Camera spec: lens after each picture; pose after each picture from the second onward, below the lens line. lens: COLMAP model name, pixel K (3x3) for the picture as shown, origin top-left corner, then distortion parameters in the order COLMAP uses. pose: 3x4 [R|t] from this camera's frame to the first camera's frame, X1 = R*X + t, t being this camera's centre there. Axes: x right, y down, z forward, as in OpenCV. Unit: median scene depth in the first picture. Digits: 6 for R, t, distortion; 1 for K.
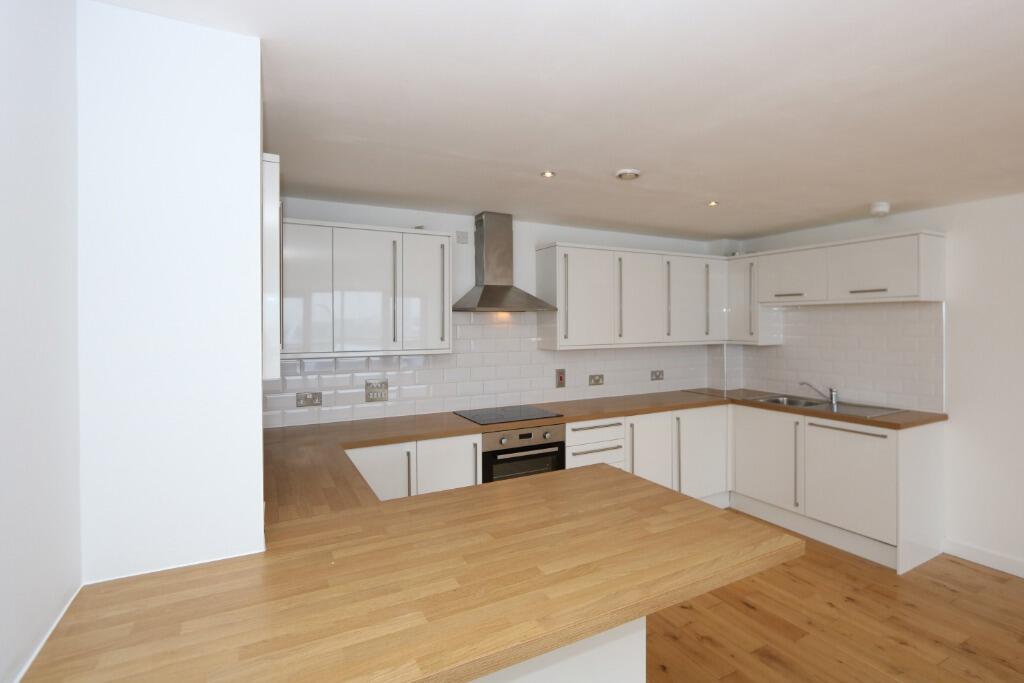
lens RADIAL K [[513.4, 0, 543.9], [0, 513.4, 323.6], [0, 0, 1]] dist [-0.008885, -0.000128]
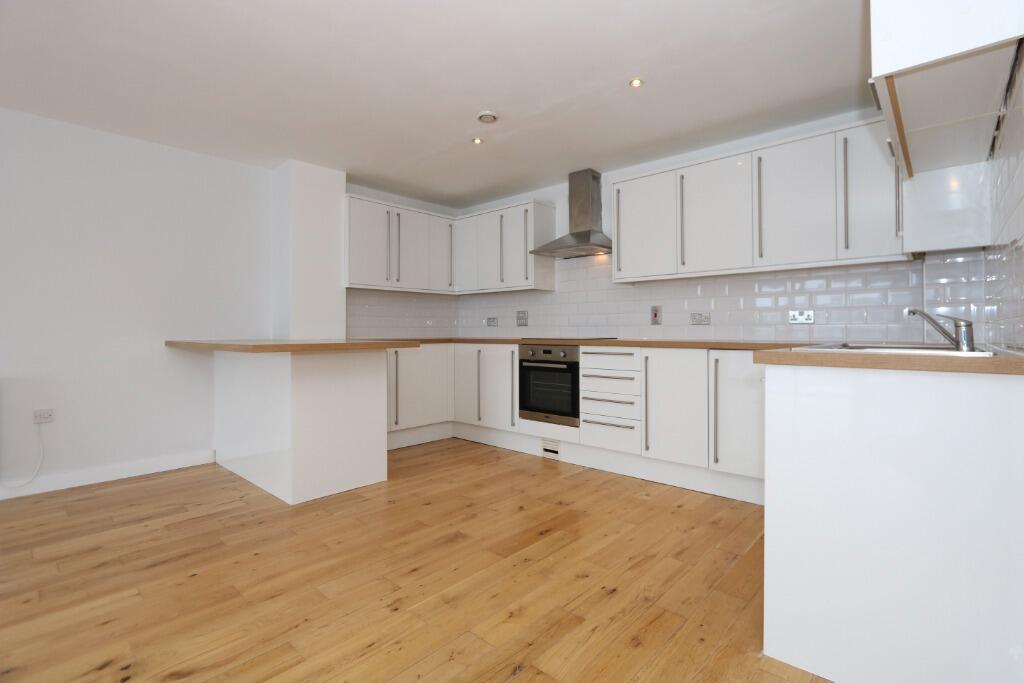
lens RADIAL K [[479.7, 0, 535.7], [0, 479.7, 328.3], [0, 0, 1]] dist [-0.015350, 0.000344]
pose [[0.327513, -0.000389, -0.944847, 0.970157], [-0.000036, 1.000000, -0.000424, 0.156041], [0.944847, 0.000173, 0.327513, 0.575859]]
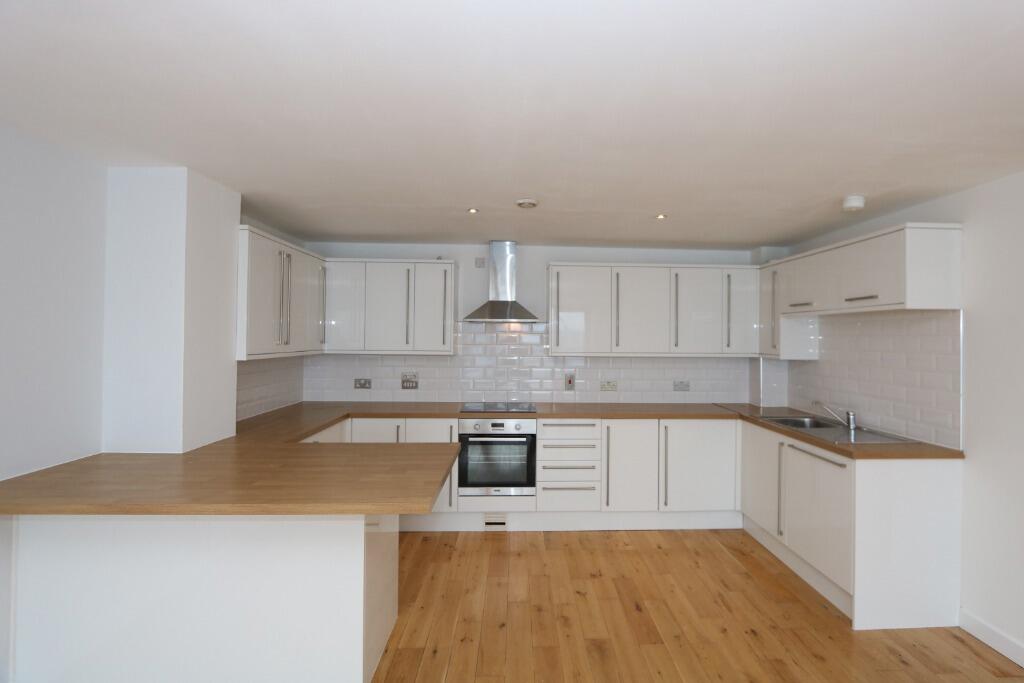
lens RADIAL K [[479.7, 0, 535.7], [0, 479.7, 328.3], [0, 0, 1]] dist [-0.015350, 0.000344]
pose [[0.887174, 0.005895, -0.461396, 0.533853], [-0.014329, 0.999788, -0.014777, 0.006594], [0.461212, 0.019721, 0.887071, 0.036523]]
